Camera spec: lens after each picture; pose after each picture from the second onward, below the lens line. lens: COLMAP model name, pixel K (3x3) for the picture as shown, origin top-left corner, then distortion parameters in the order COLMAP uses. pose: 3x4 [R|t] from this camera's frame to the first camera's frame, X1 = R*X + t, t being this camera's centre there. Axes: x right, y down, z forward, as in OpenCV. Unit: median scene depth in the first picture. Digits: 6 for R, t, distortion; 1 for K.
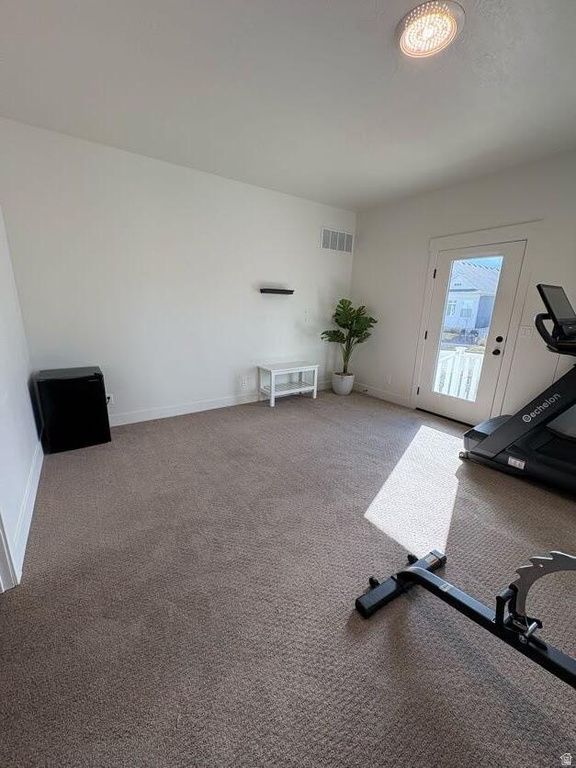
lens RADIAL K [[306.6, 0, 288.0], [0, 306.6, 384.0], [0, 0, 1]] dist [-0.000007, 0.000338]
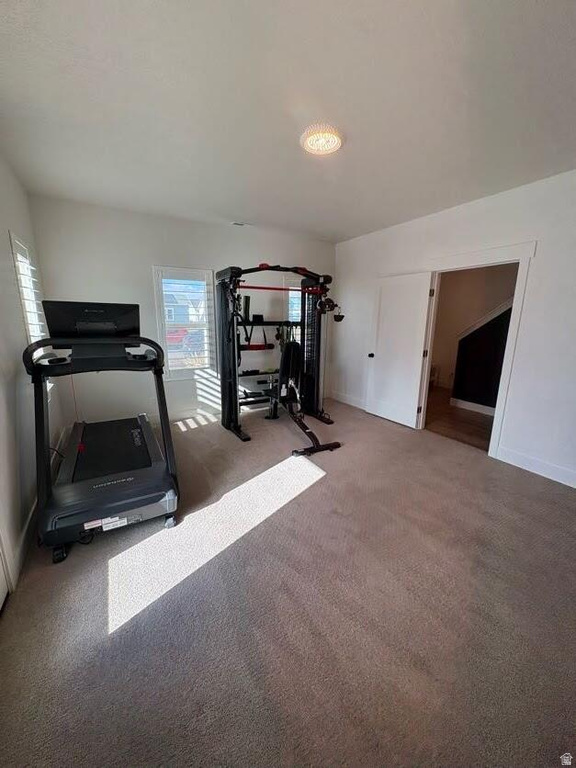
lens RADIAL K [[306.6, 0, 288.0], [0, 306.6, 384.0], [0, 0, 1]] dist [-0.000007, 0.000338]
pose [[-0.996139, -0.057473, 0.066370, 0.264503], [-0.020754, 0.888677, 0.458065, -0.459682], [-0.085307, 0.454919, -0.886438, 1.575209]]
